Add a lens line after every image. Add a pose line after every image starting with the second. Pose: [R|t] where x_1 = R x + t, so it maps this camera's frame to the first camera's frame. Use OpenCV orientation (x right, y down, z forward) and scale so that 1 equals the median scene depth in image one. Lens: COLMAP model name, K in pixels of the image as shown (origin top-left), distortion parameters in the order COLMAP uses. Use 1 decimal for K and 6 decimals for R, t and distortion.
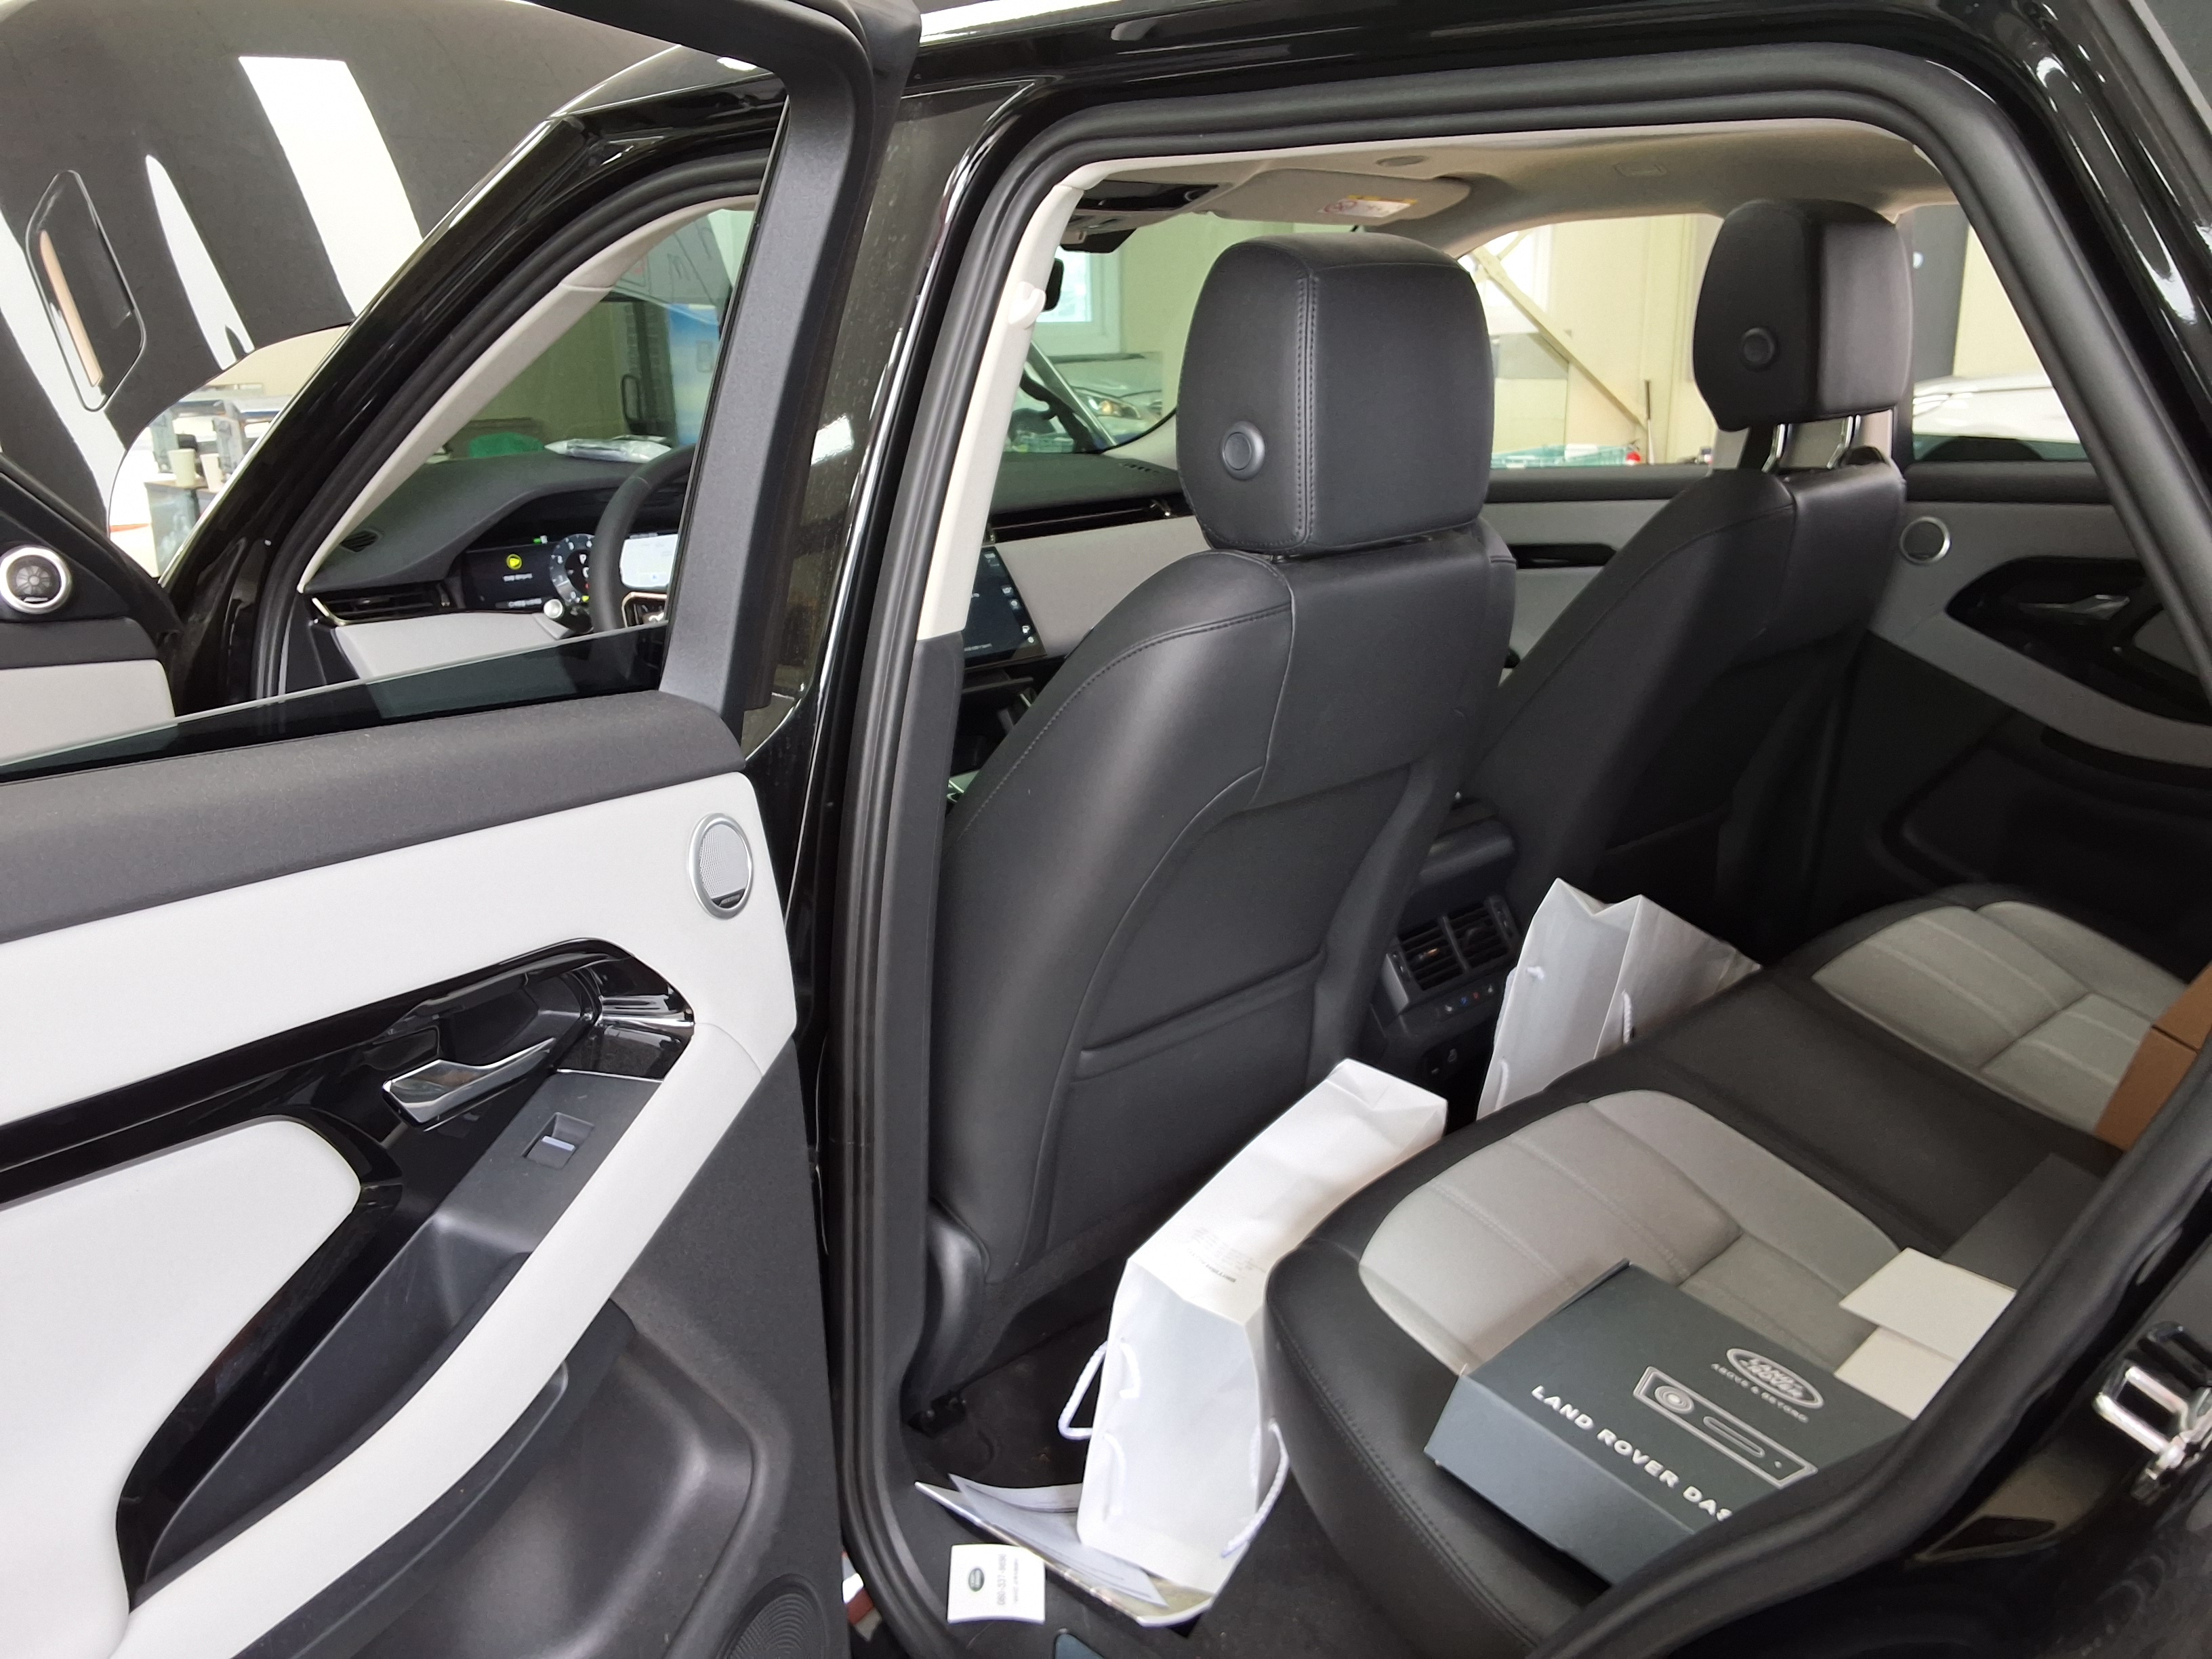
lens RADIAL K [[1762.7, 0, 1106.0], [0, 1762.7, 829.5], [0, 0, 1]] dist [0.108255, -0.329067]
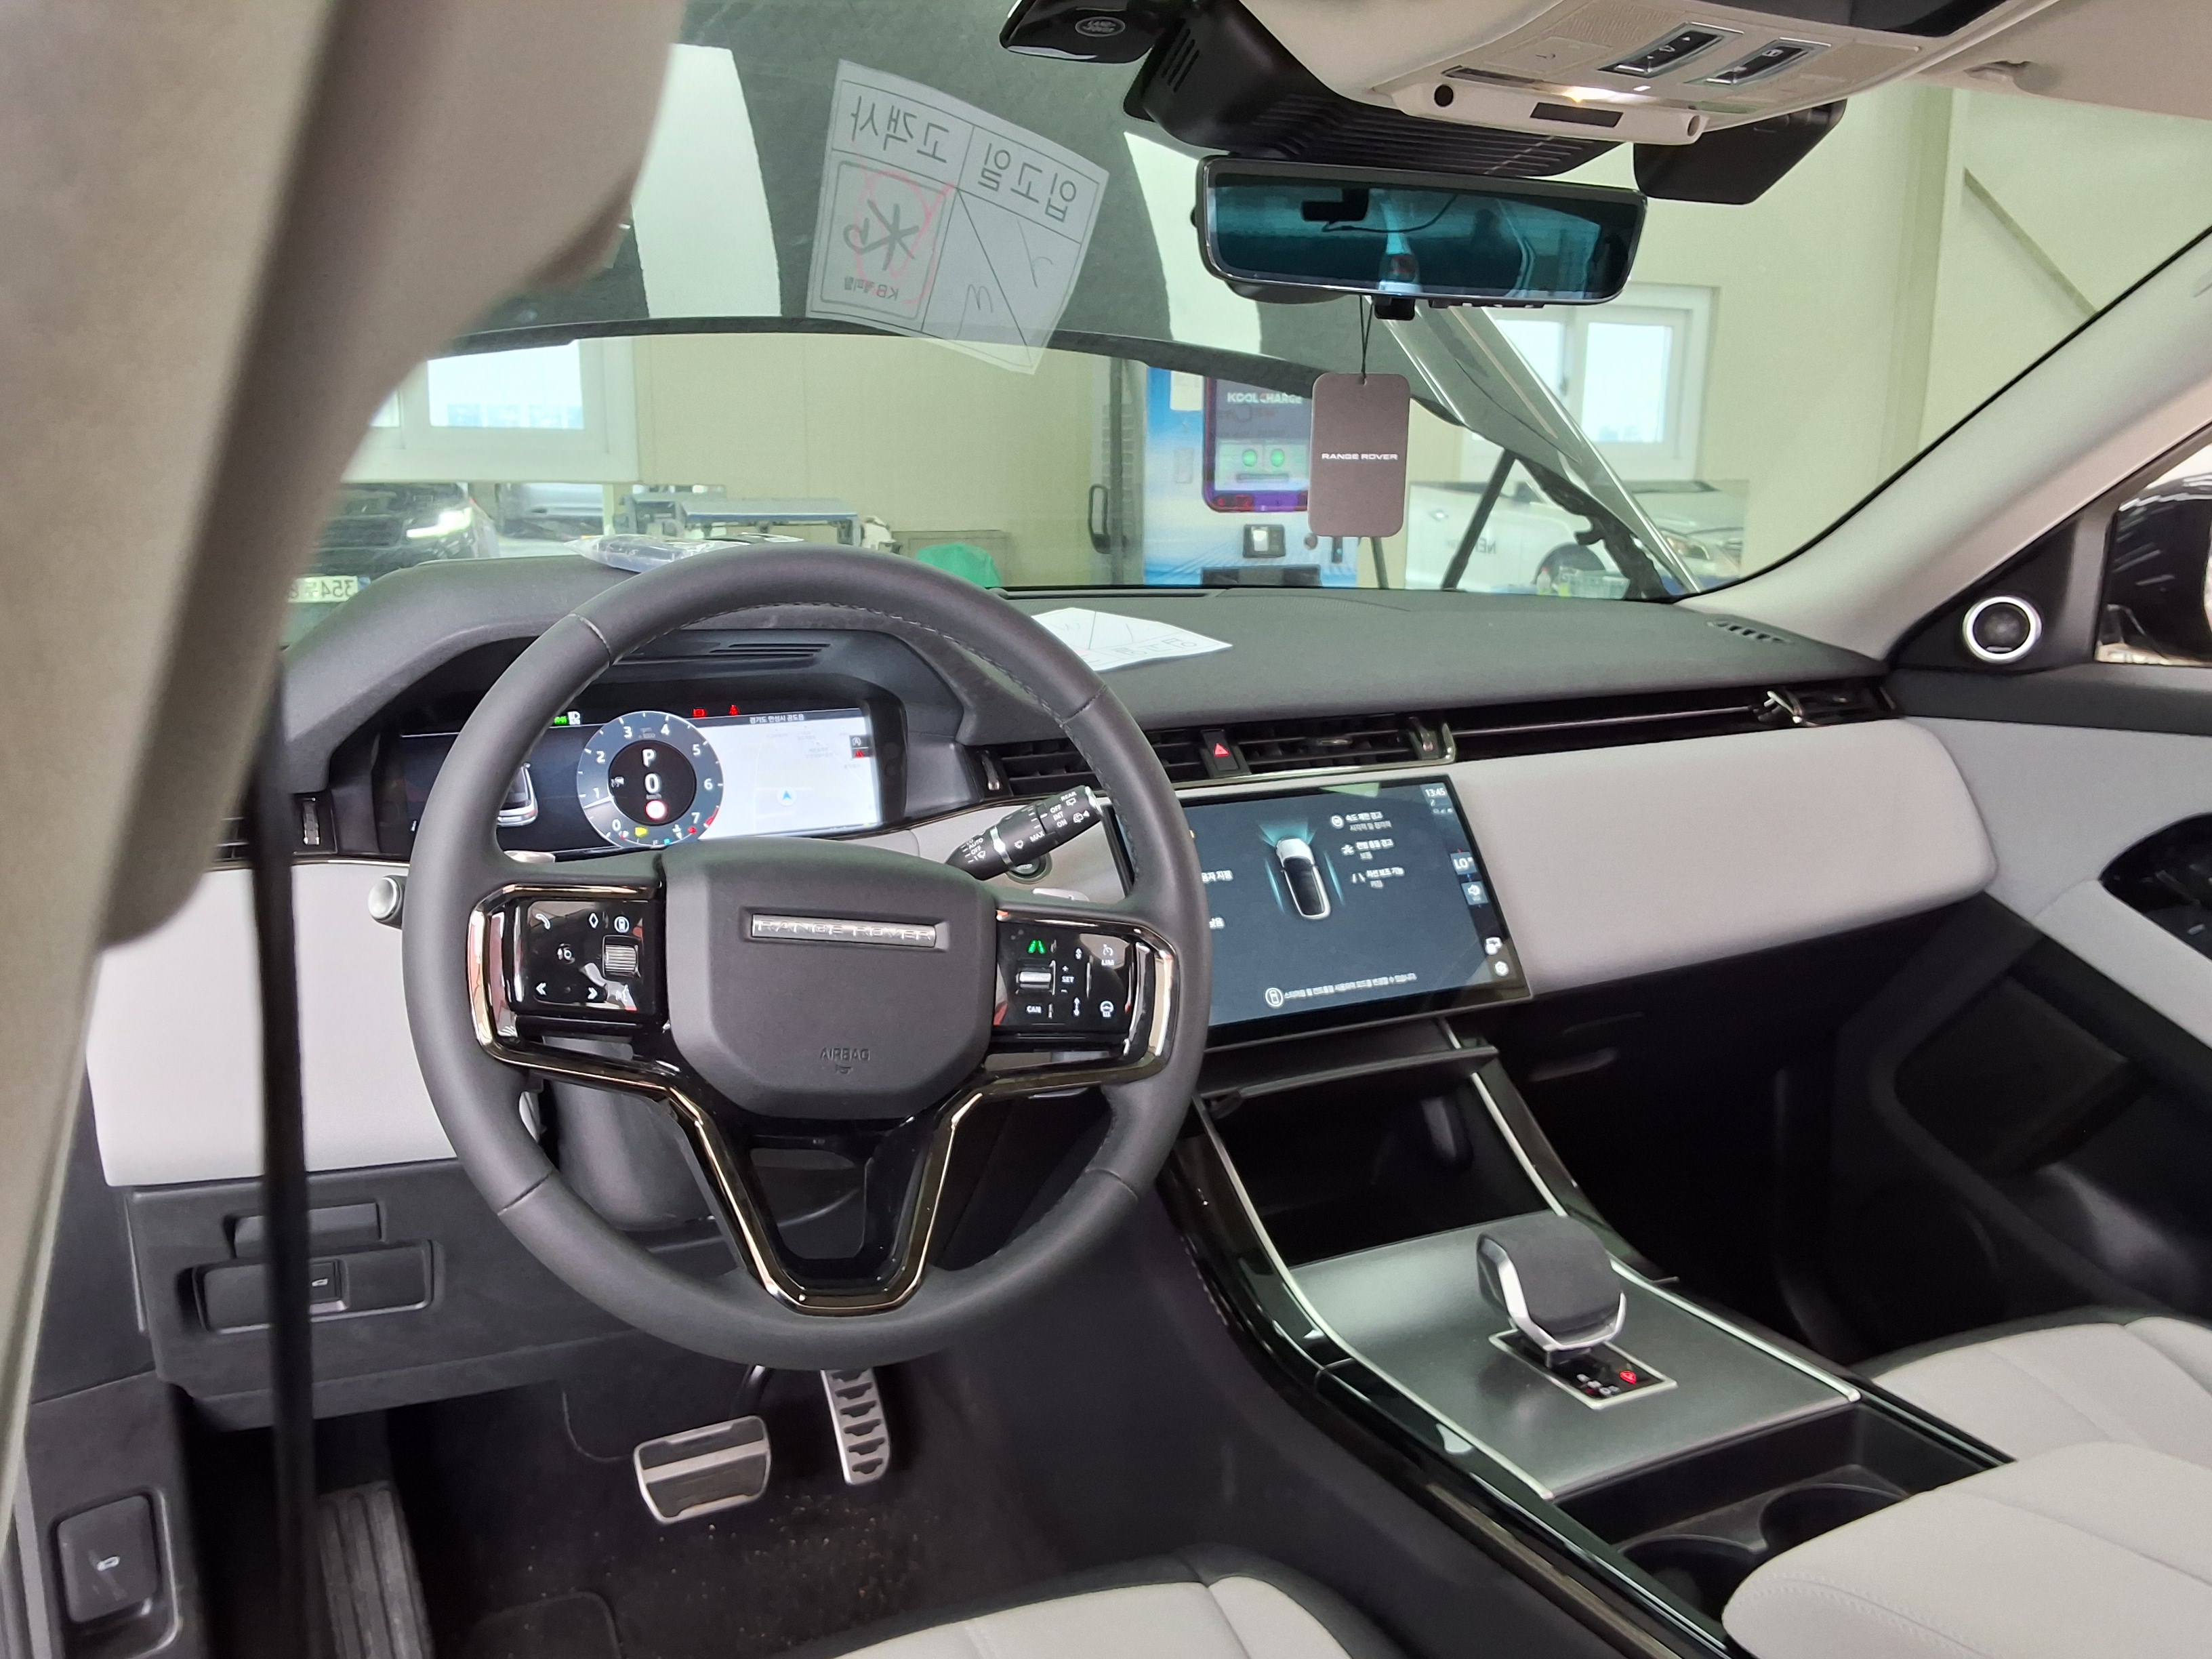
lens RADIAL K [[1762.7, 0, 1106.0], [0, 1762.7, 829.5], [0, 0, 1]] dist [0.108255, -0.329067]
pose [[0.954249, 0.086745, -0.286155, -0.009278], [-0.106930, 0.992708, -0.055653, -0.106043], [0.279241, 0.083706, 0.956566, 0.486497]]
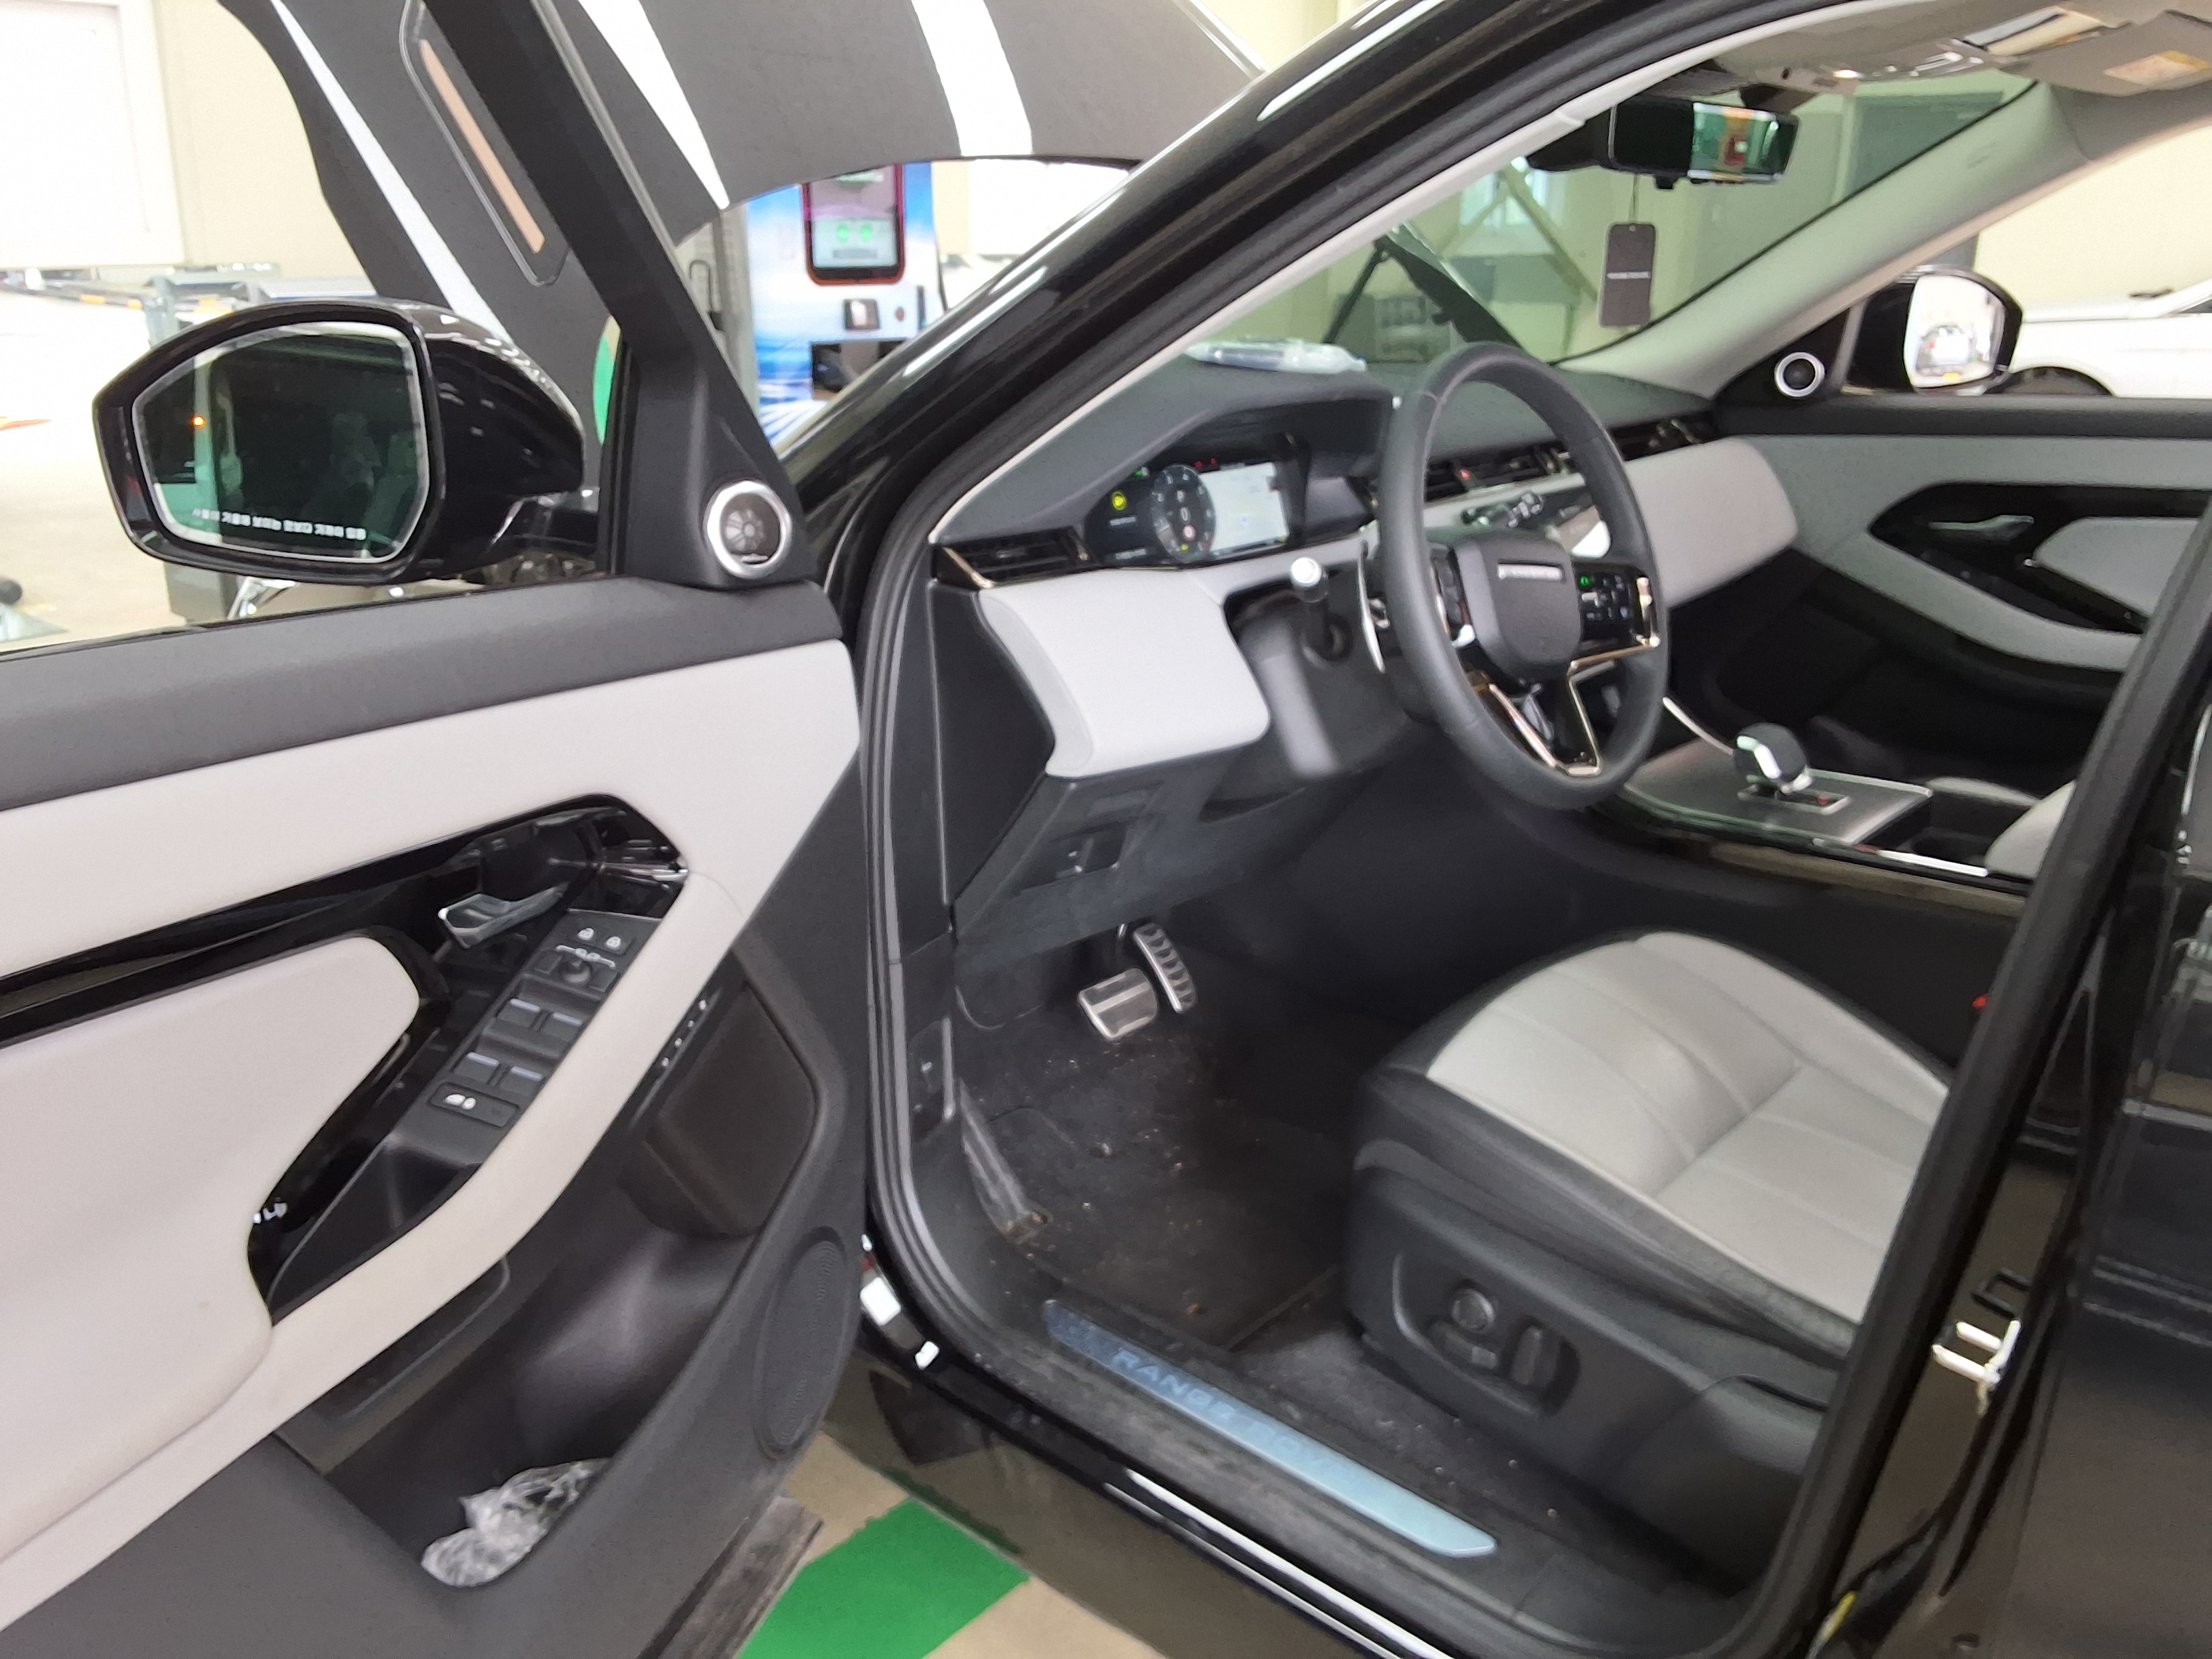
lens RADIAL K [[1762.7, 0, 1106.0], [0, 1762.7, 829.5], [0, 0, 1]] dist [0.108255, -0.329067]
pose [[0.998581, 0.005099, 0.053016, -0.336312], [-0.007774, 0.998700, 0.050372, -0.040751], [-0.052690, -0.050713, 0.997322, 0.195971]]
